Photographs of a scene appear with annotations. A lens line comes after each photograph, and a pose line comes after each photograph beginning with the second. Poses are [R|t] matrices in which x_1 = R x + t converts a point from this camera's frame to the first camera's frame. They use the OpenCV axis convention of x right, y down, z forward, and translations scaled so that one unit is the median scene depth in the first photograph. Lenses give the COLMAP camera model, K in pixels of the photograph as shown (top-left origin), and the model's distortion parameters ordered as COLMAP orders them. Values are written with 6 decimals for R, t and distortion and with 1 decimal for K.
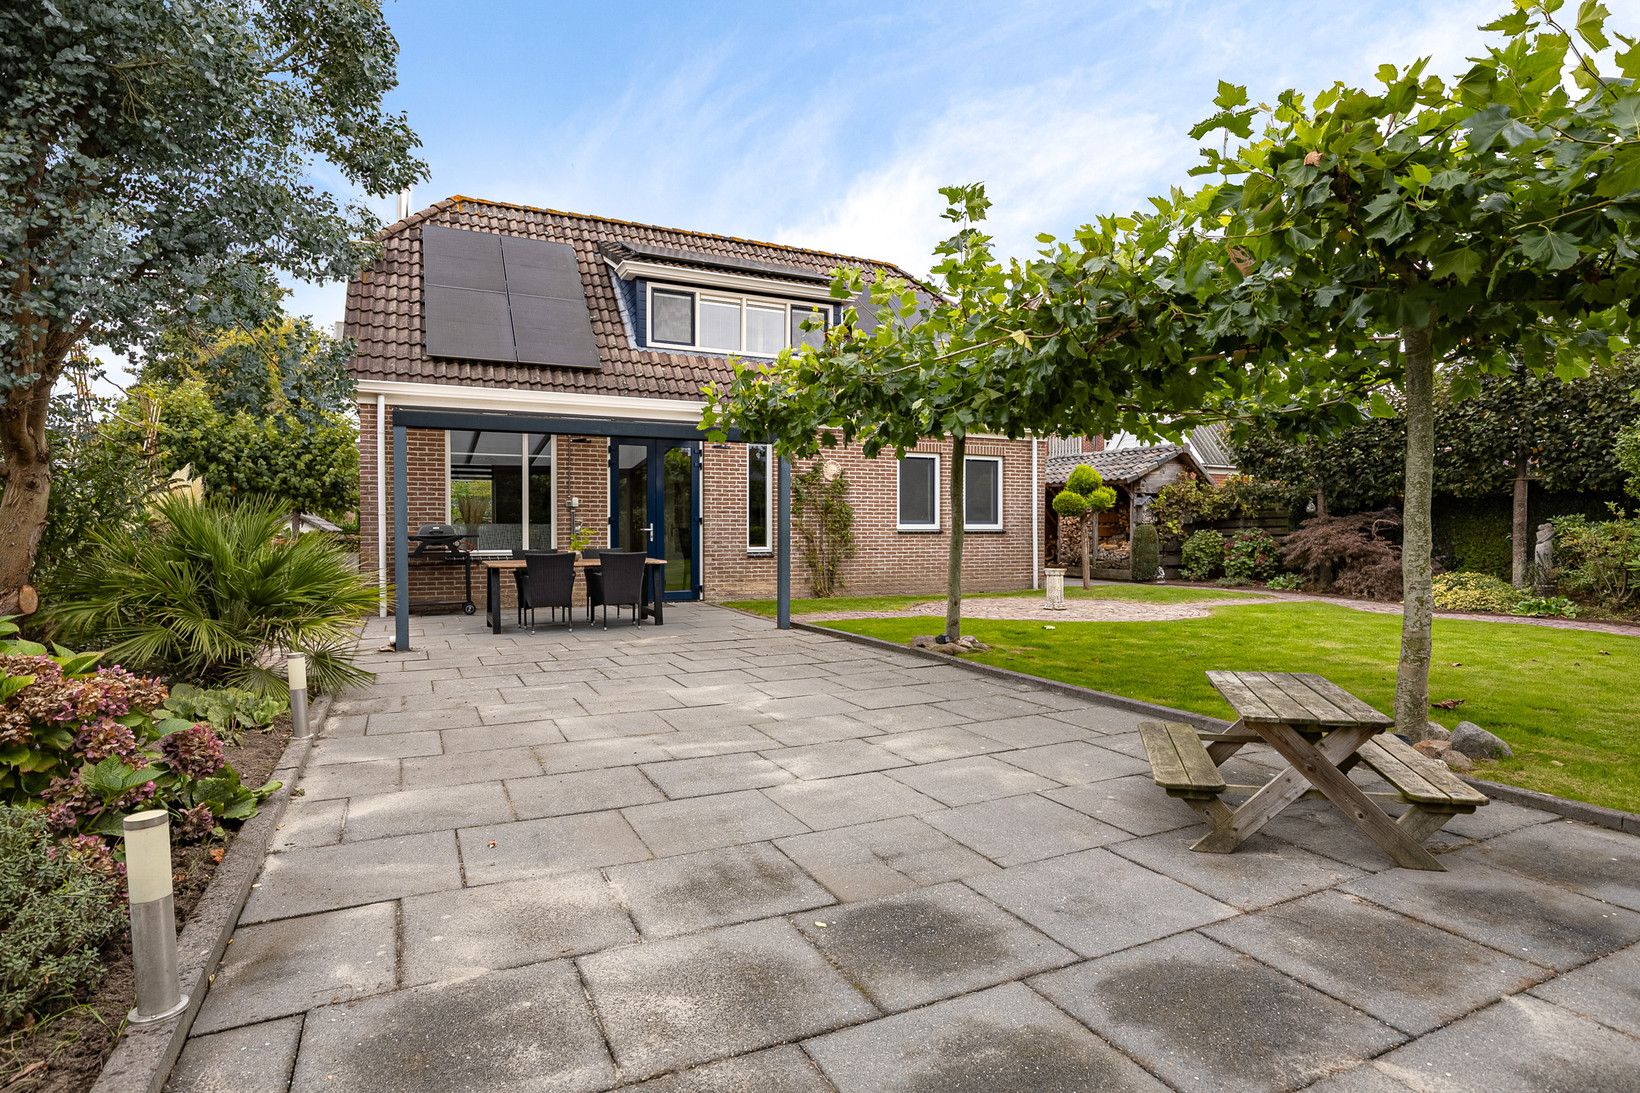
lens RADIAL K [[852.3, 0, 832.8], [0, 852.3, 549.1], [0, 0, 1]] dist [-0.009228, 0.002244]
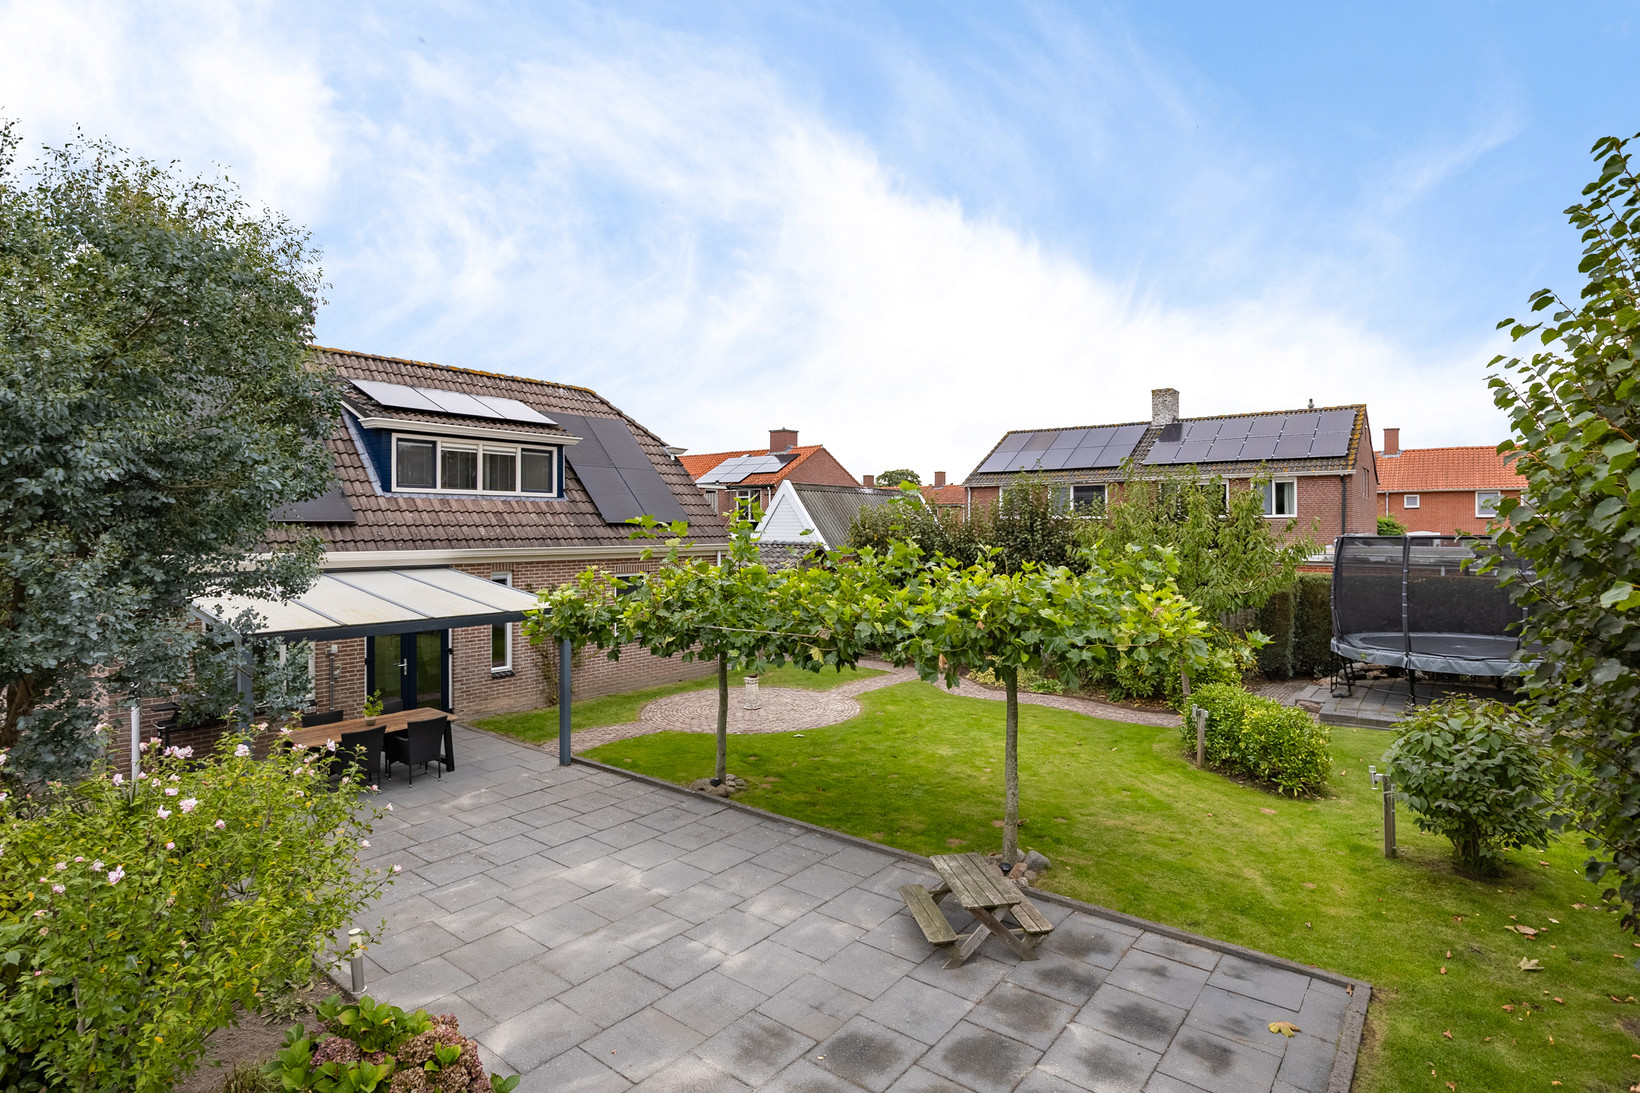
lens RADIAL K [[812.0, 0, 809.4], [0, 812.0, 533.0], [0, 0, 1]] dist [-0.014210, -0.000227]
pose [[0.908056, -0.002650, 0.418840, -0.224402], [0.010696, 0.999801, -0.016863, -0.217530], [-0.418712, 0.019792, 0.907903, -0.225354]]
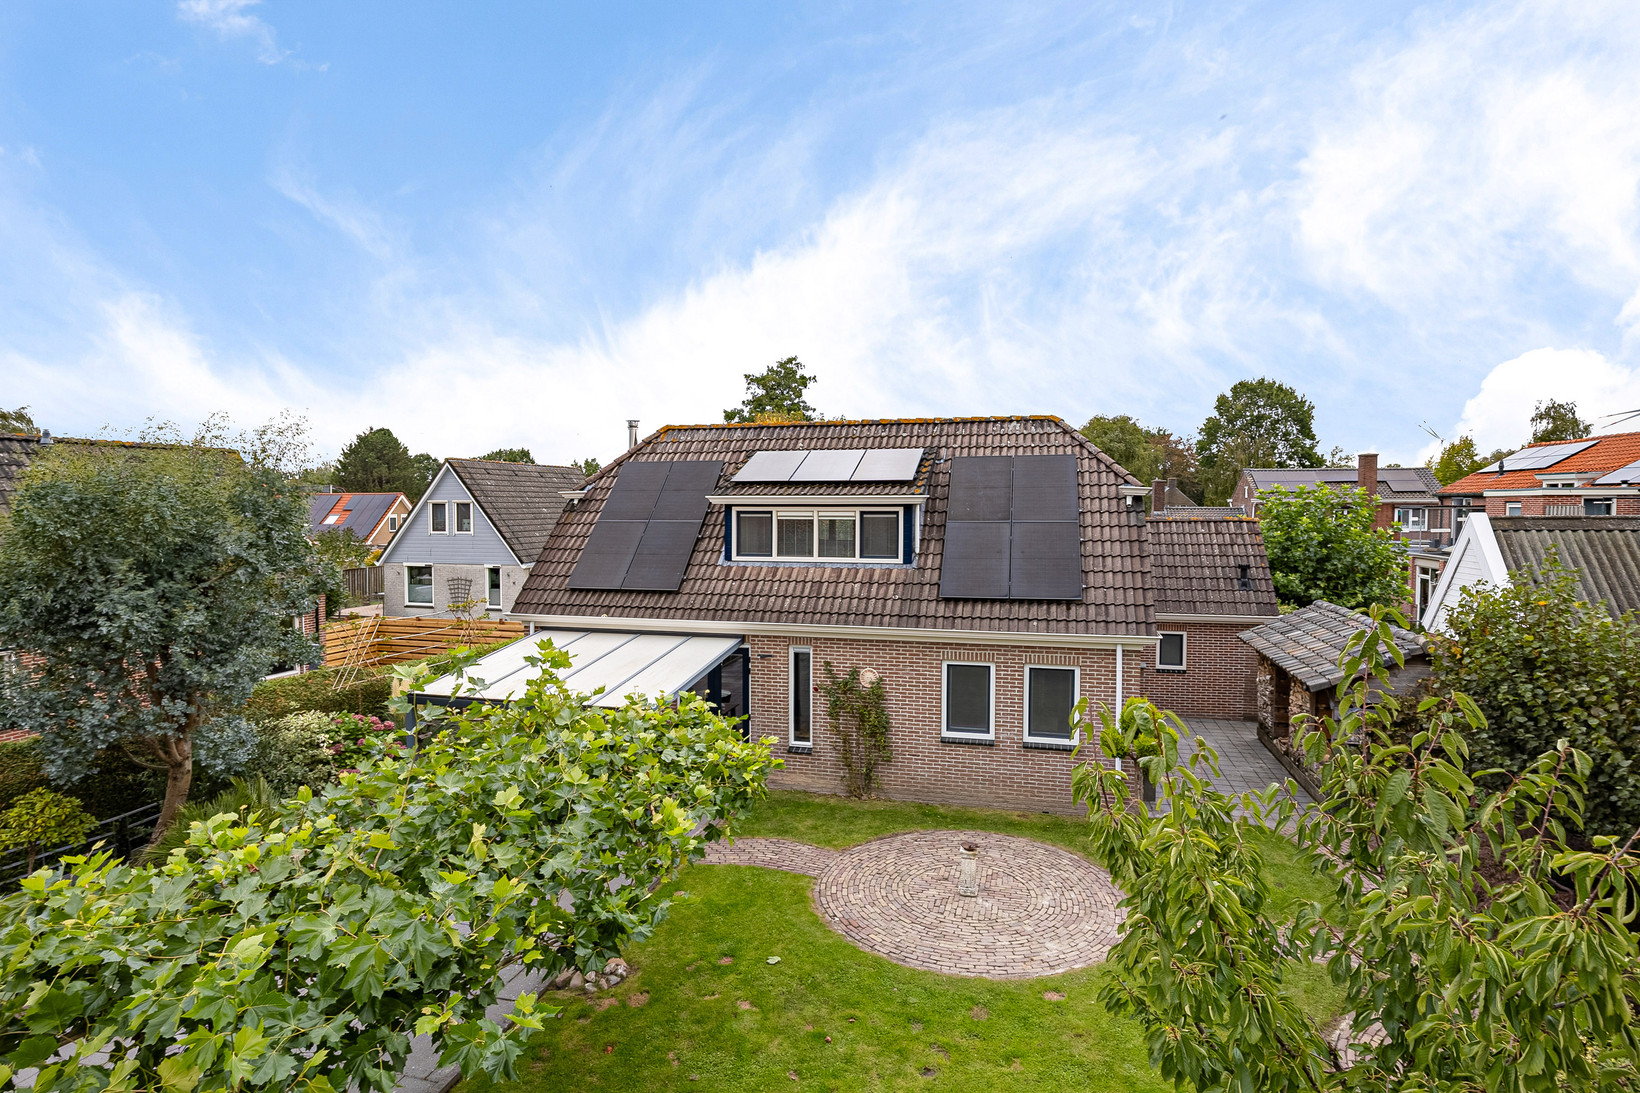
lens RADIAL K [[812.0, 0, 823.0], [0, 812.0, 545.4], [0, 0, 1]] dist [-0.014210, -0.000227]
pose [[0.768864, 0.020317, -0.639089, 0.823446], [-0.015338, 0.999793, 0.013331, -0.373224], [0.639228, -0.000447, 0.769017, 0.272181]]
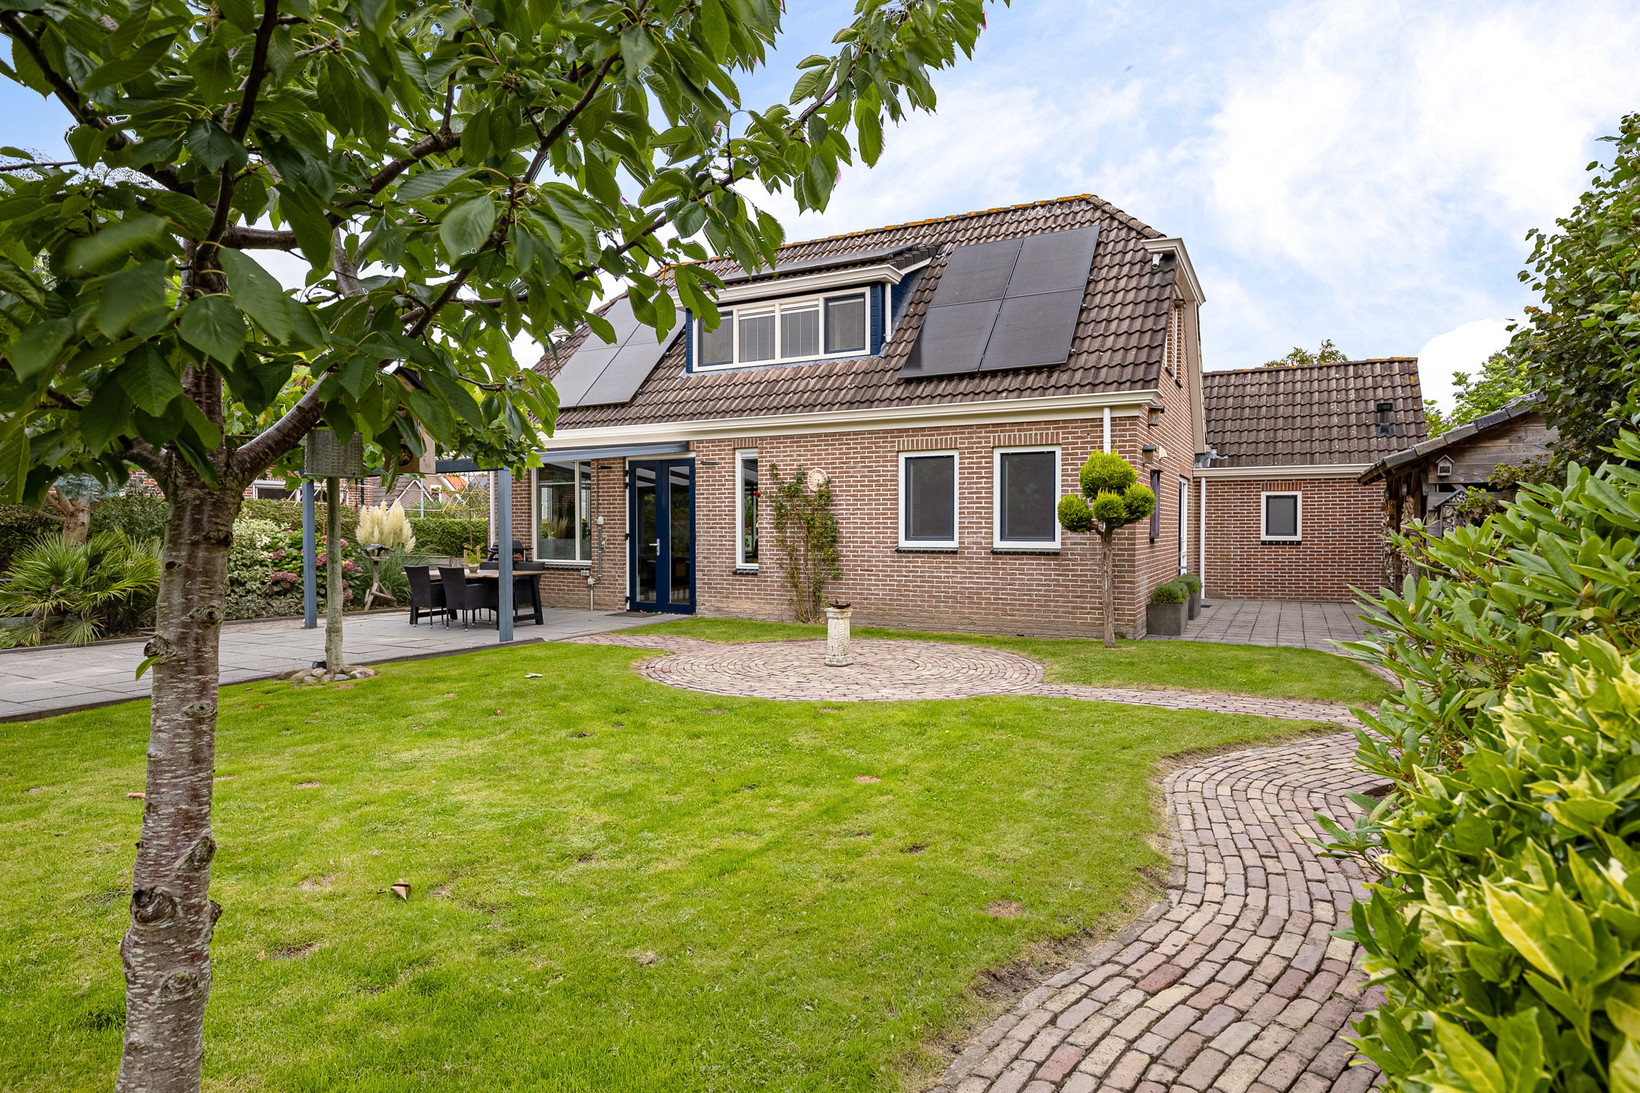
lens RADIAL K [[852.3, 0, 821.8], [0, 852.3, 537.5], [0, 0, 1]] dist [-0.009228, 0.002244]
pose [[0.605298, 0.010454, -0.795930, 0.984510], [-0.016860, 0.999858, 0.000310, -0.045861], [0.795821, 0.013232, 0.605388, 0.653948]]
